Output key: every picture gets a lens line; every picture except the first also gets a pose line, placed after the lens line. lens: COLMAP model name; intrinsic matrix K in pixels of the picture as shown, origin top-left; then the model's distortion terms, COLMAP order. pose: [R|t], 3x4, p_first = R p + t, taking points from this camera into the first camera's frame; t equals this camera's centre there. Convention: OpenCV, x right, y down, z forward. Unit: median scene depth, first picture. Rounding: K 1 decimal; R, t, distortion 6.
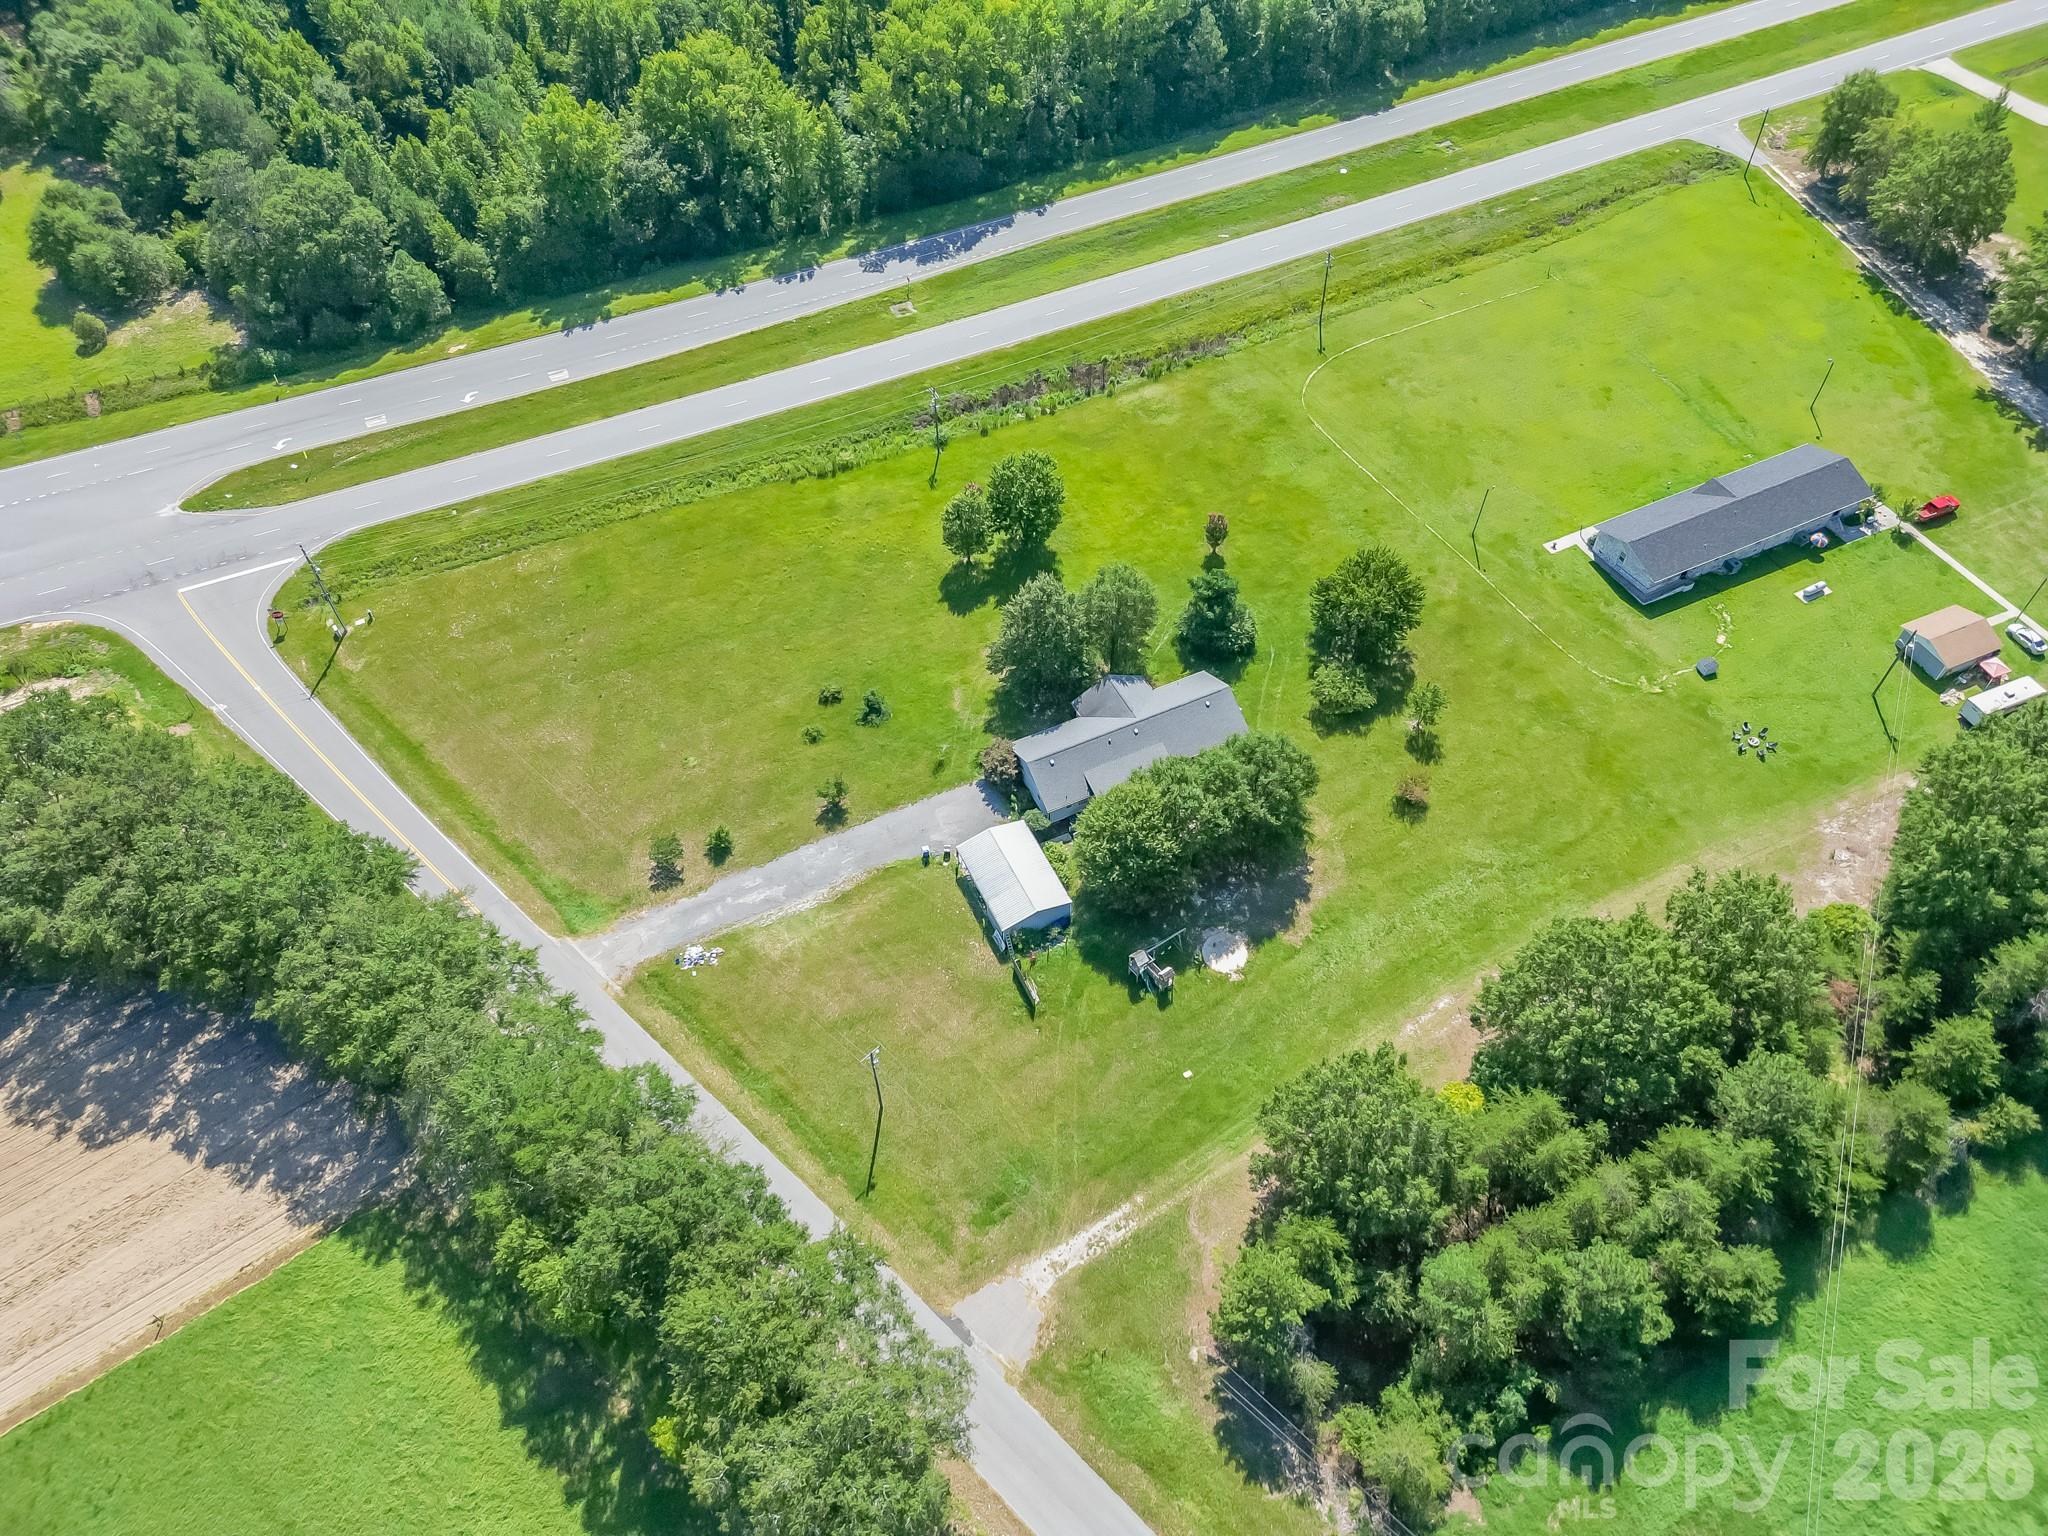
lens RADIAL K [[1441.1, 0, 1021.7], [0, 1441.1, 762.3], [0, 0, 1]] dist [0.063532, -0.057379]
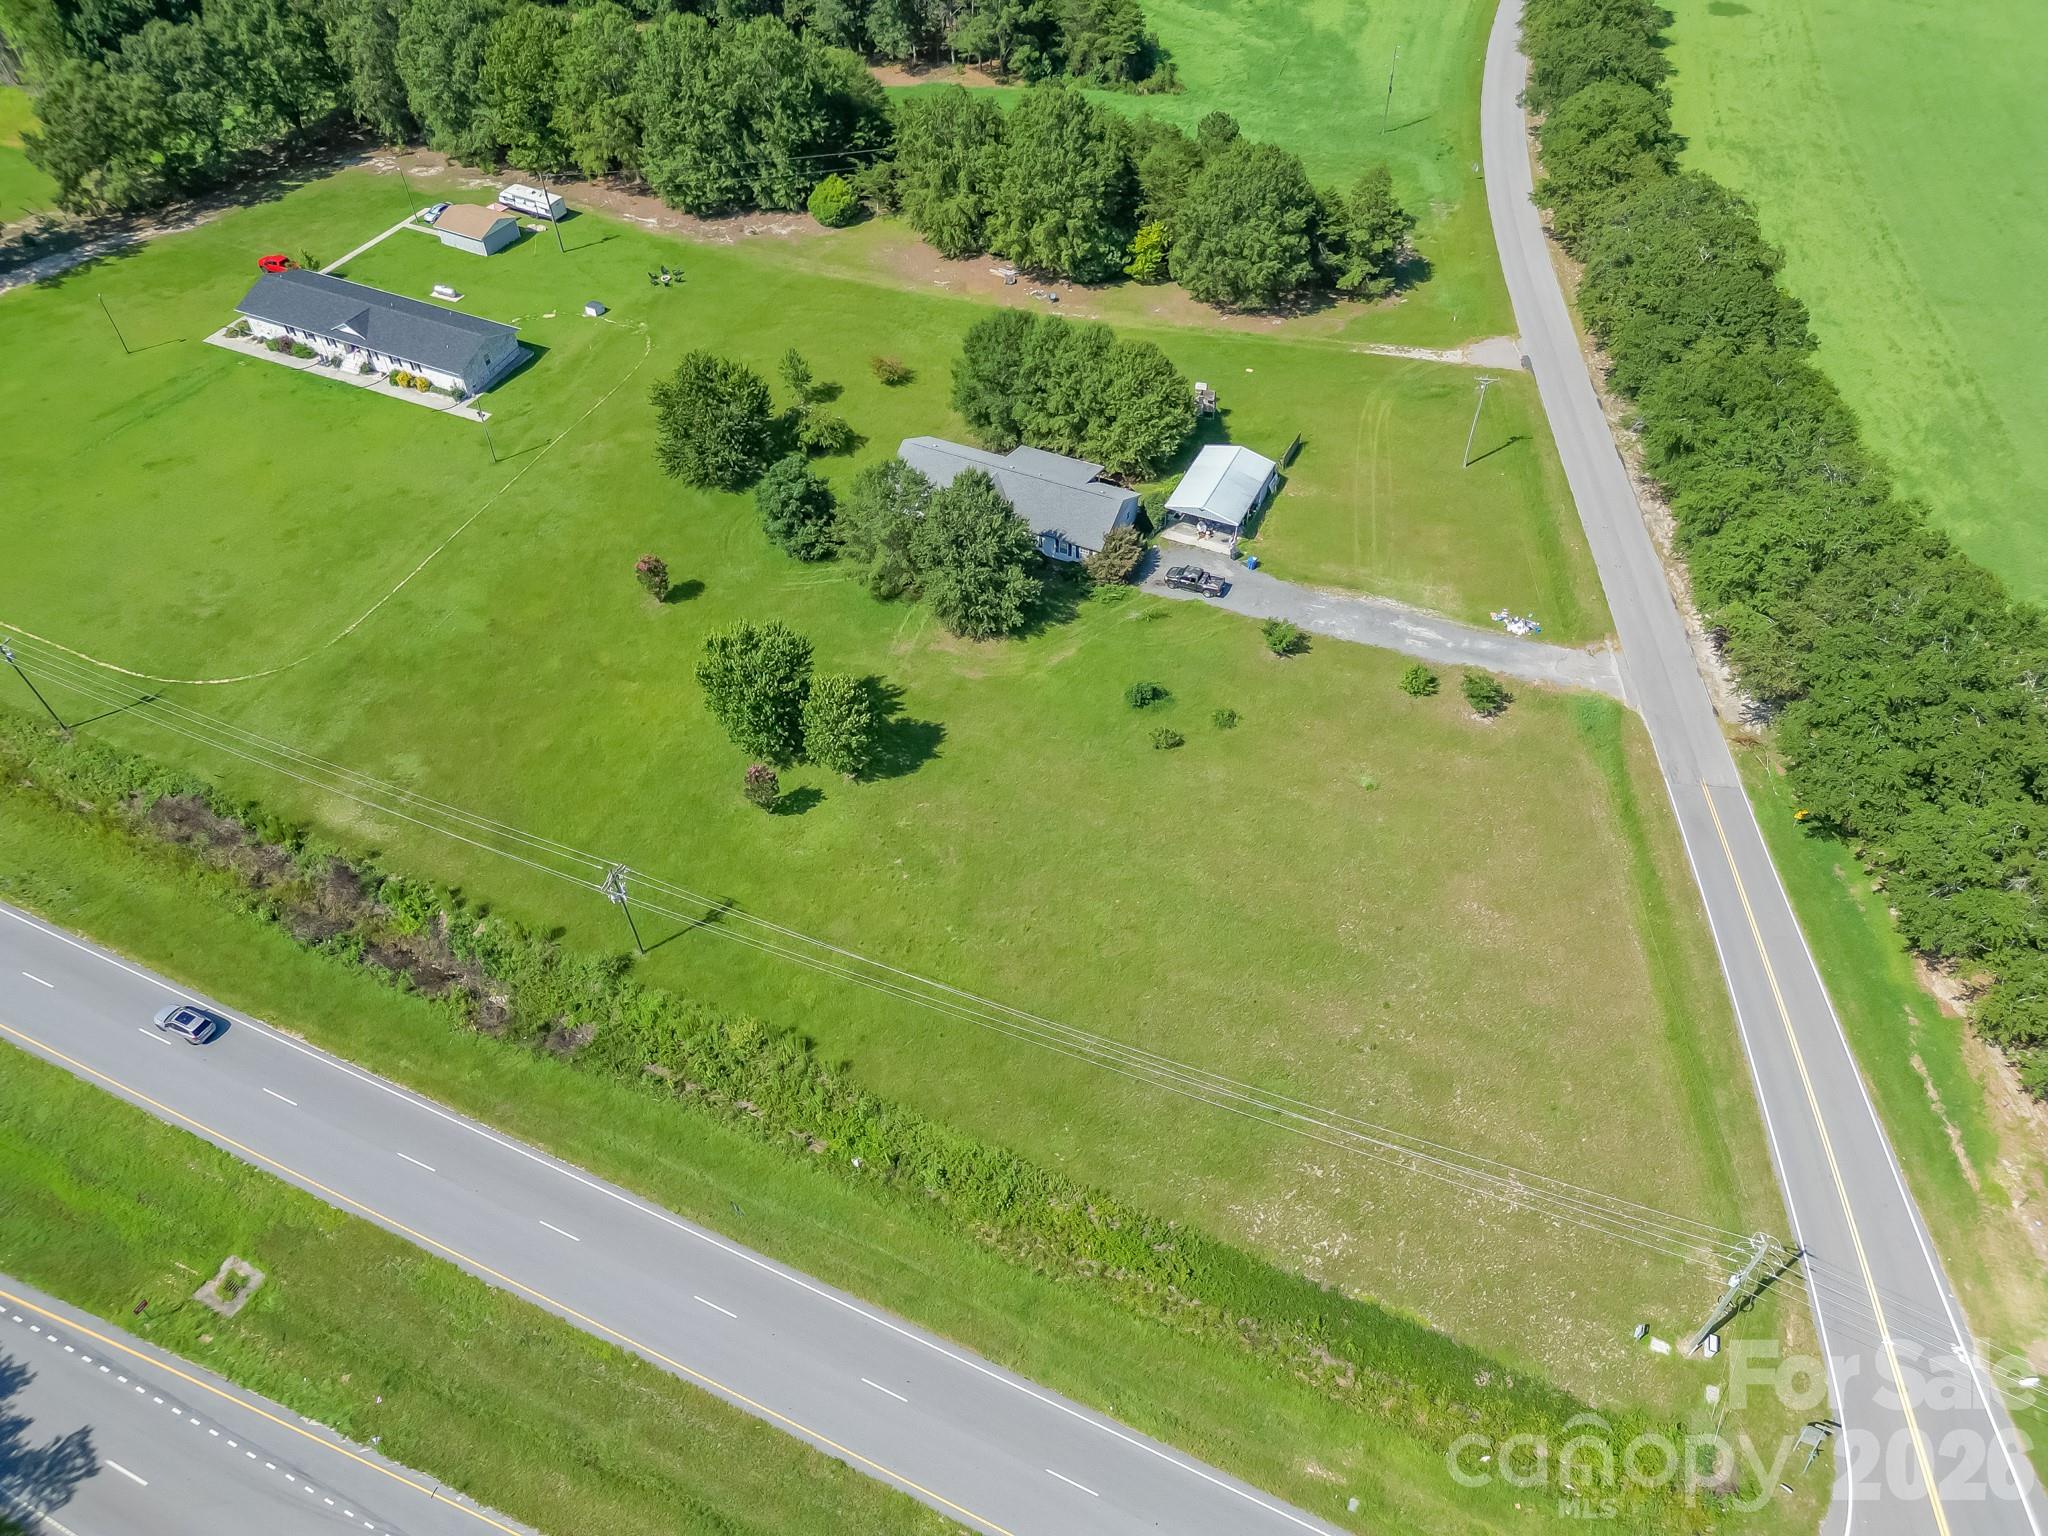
lens RADIAL K [[1432.5, 0, 1021.2], [0, 1432.5, 767.9], [0, 0, 1]] dist [0.060963, -0.053774]
pose [[-0.629879, -0.541460, 0.556842, -0.497444], [0.620659, 0.080124, 0.779976, -0.660262], [-0.466942, 0.836900, 0.285594, 0.806885]]
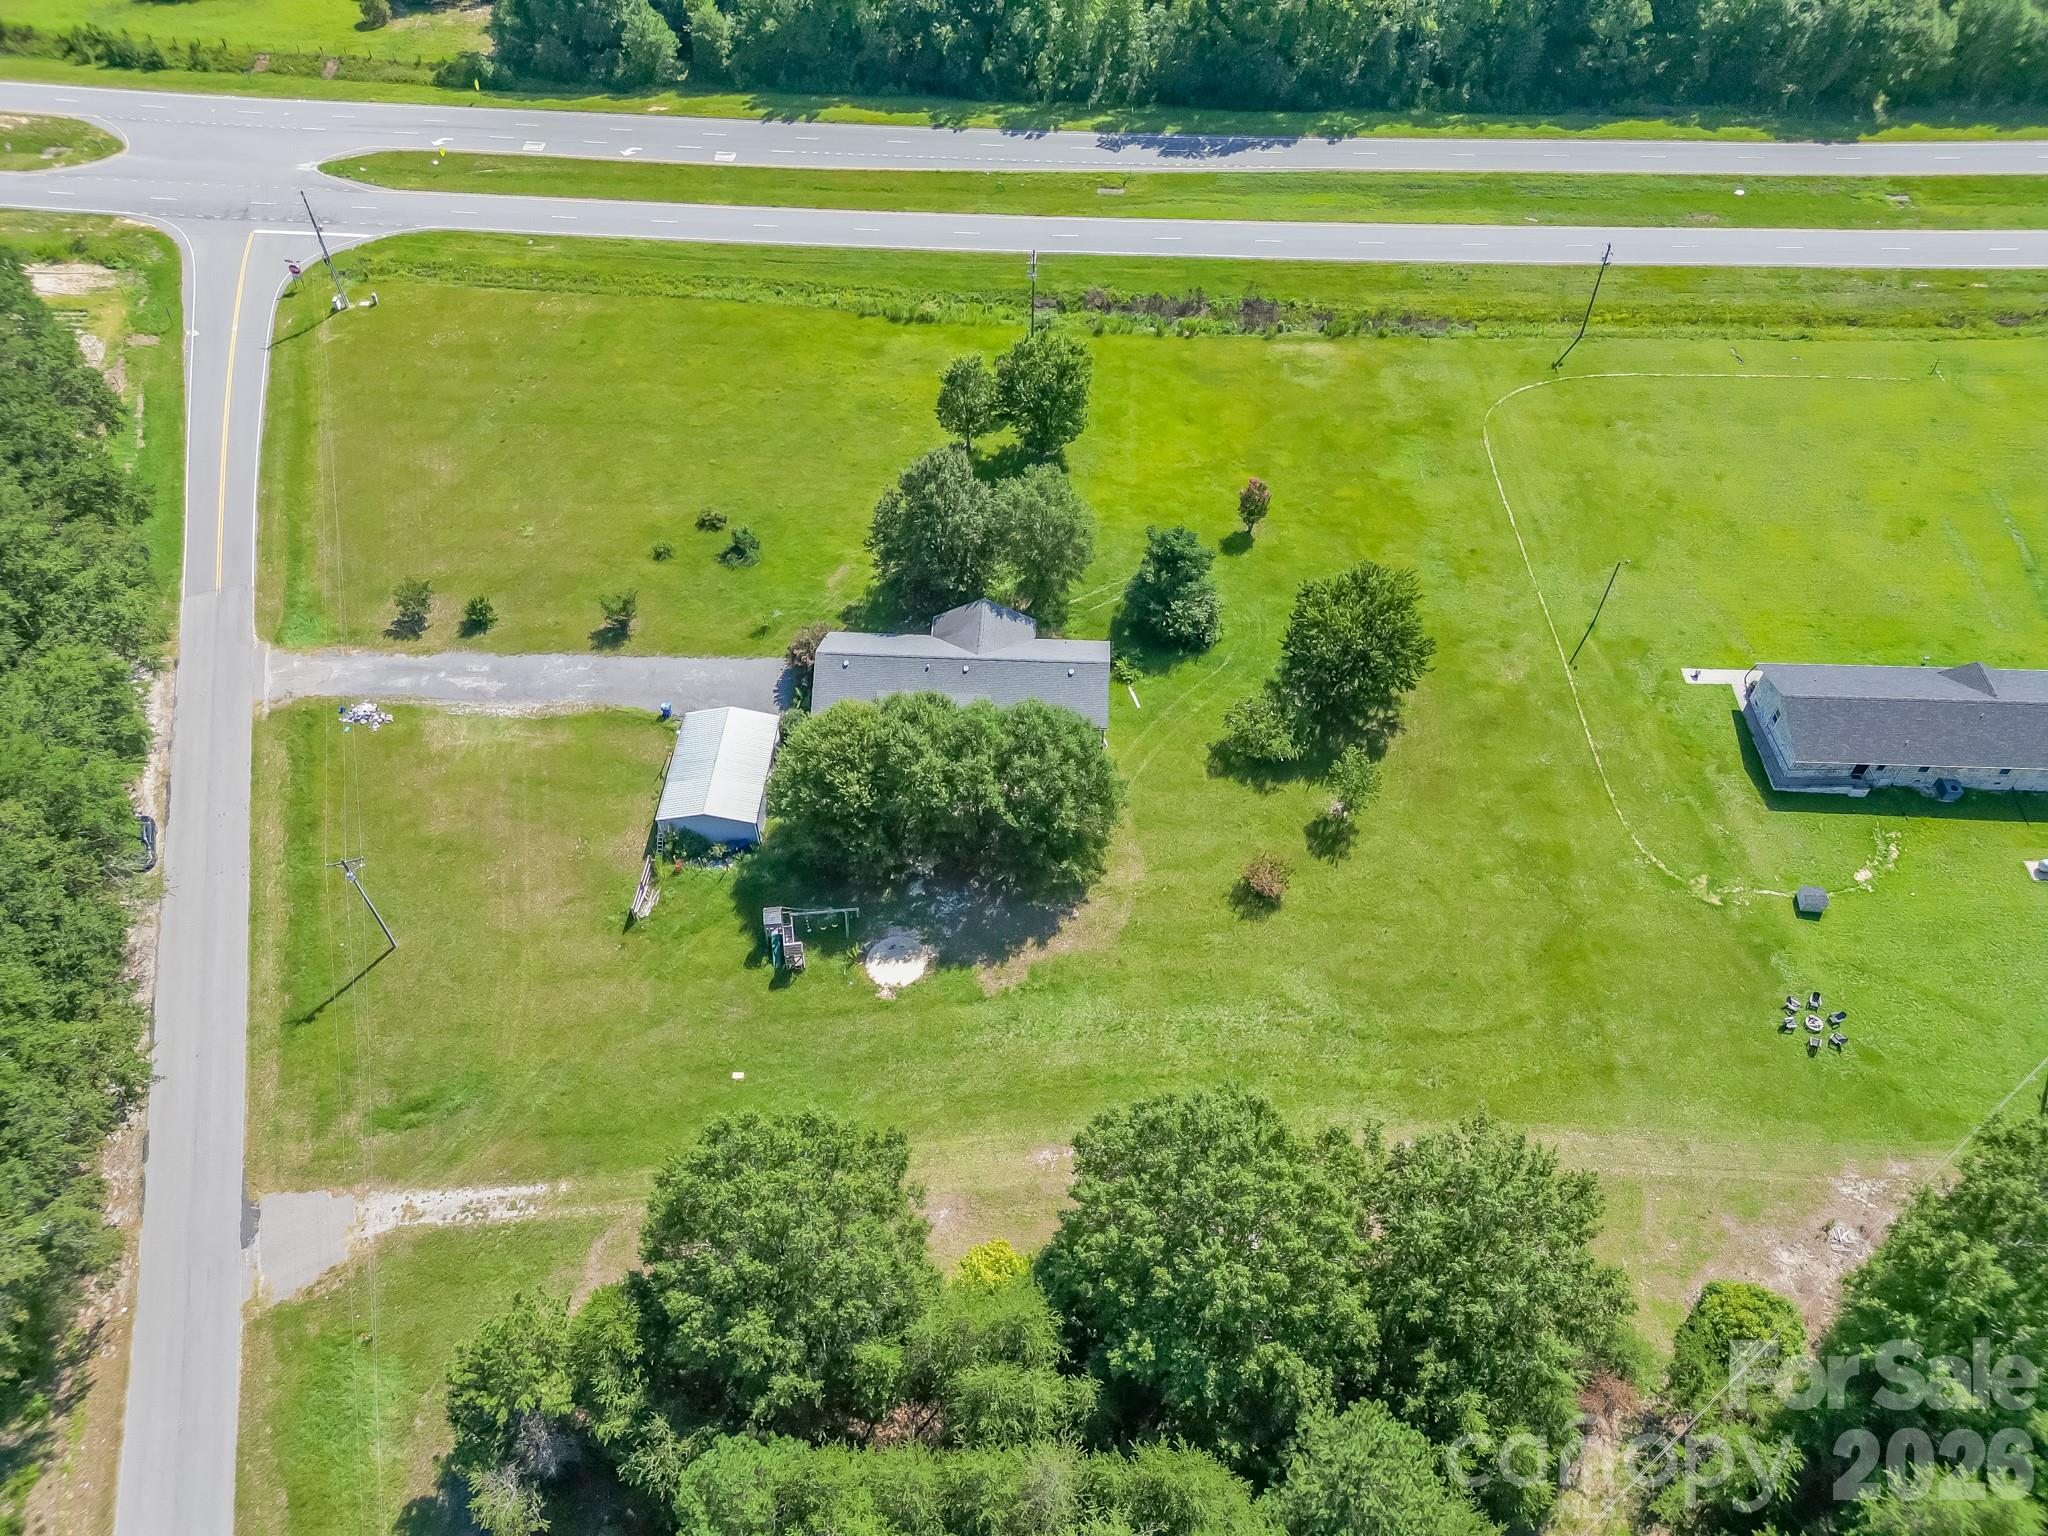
lens RADIAL K [[1432.5, 0, 1021.2], [0, 1432.5, 767.9], [0, 0, 1]] dist [0.060963, -0.053774]
pose [[0.880729, 0.367238, -0.299087, 0.320154], [-0.375800, 0.926195, 0.030612, -0.006268], [0.288255, 0.085436, 0.953735, 0.254828]]
